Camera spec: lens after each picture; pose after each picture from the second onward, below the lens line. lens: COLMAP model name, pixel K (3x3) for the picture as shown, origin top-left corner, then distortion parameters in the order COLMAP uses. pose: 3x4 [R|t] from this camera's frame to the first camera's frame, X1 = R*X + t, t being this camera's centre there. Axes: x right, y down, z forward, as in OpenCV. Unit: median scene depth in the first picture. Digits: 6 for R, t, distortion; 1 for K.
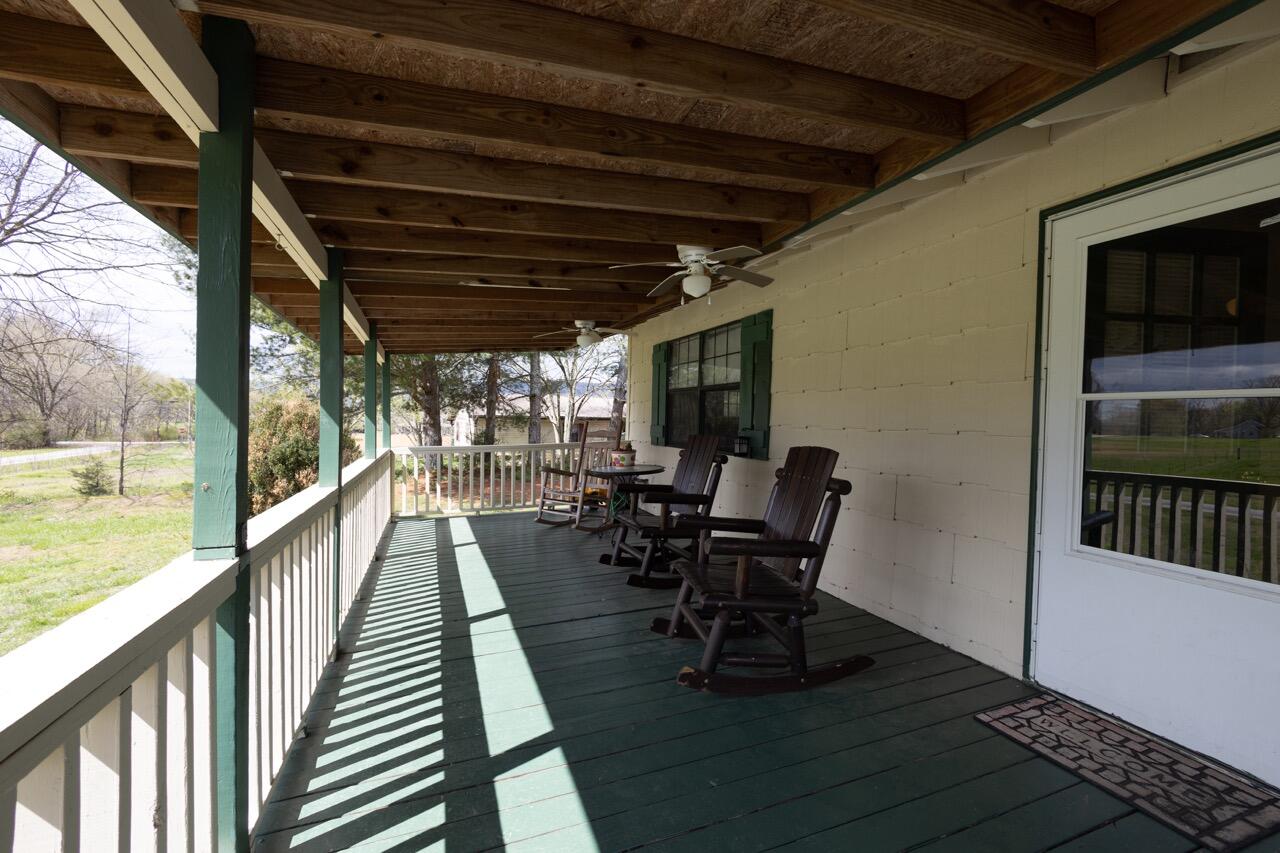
lens RADIAL K [[539.2, 0, 640.2], [0, 539.2, 428.9], [0, 0, 1]] dist [-0.006964, 0.000174]
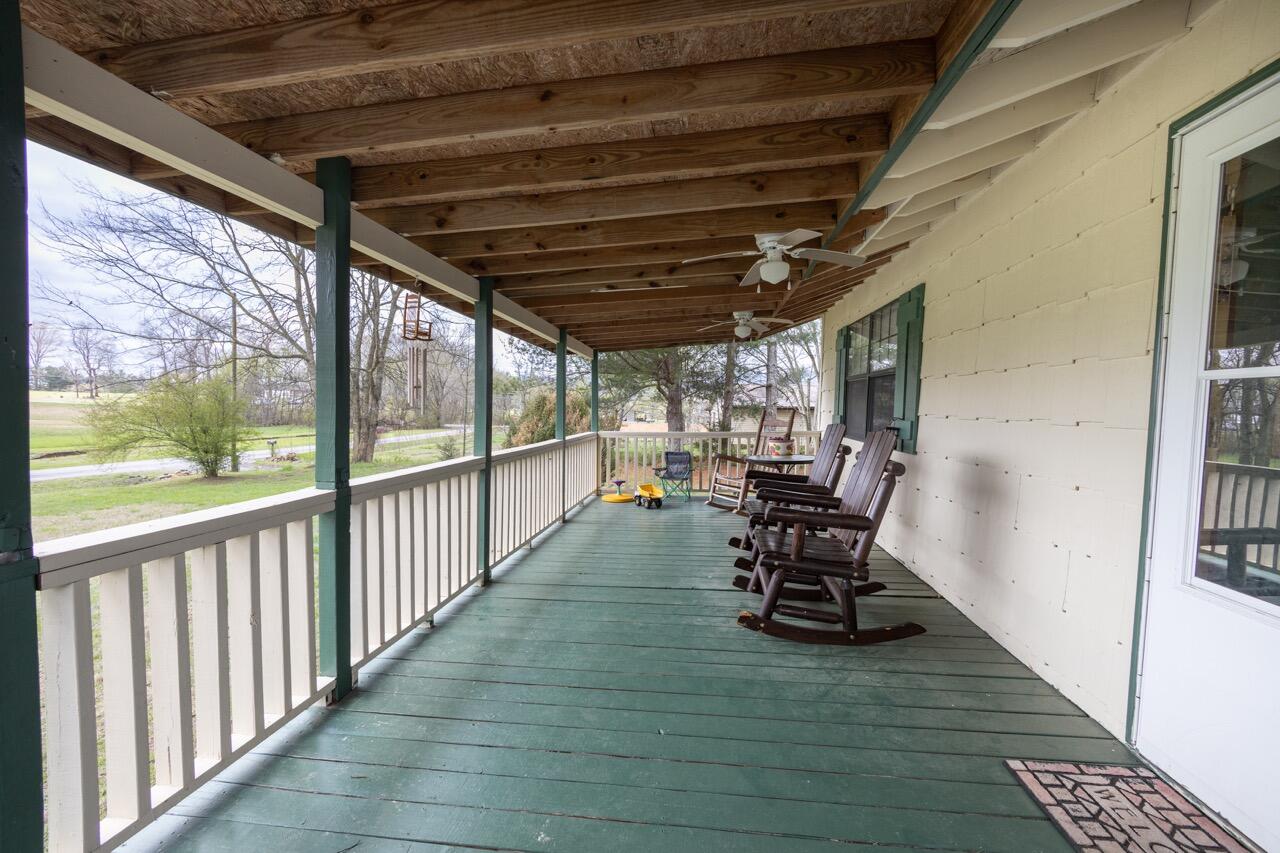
lens RADIAL K [[539.2, 0, 640.2], [0, 539.2, 428.9], [0, 0, 1]] dist [-0.006964, 0.000174]
pose [[0.883892, 0.021746, -0.467186, 0.448984], [-0.013890, 0.999698, 0.020254, 0.008984], [0.467485, -0.011414, 0.883927, 0.001707]]
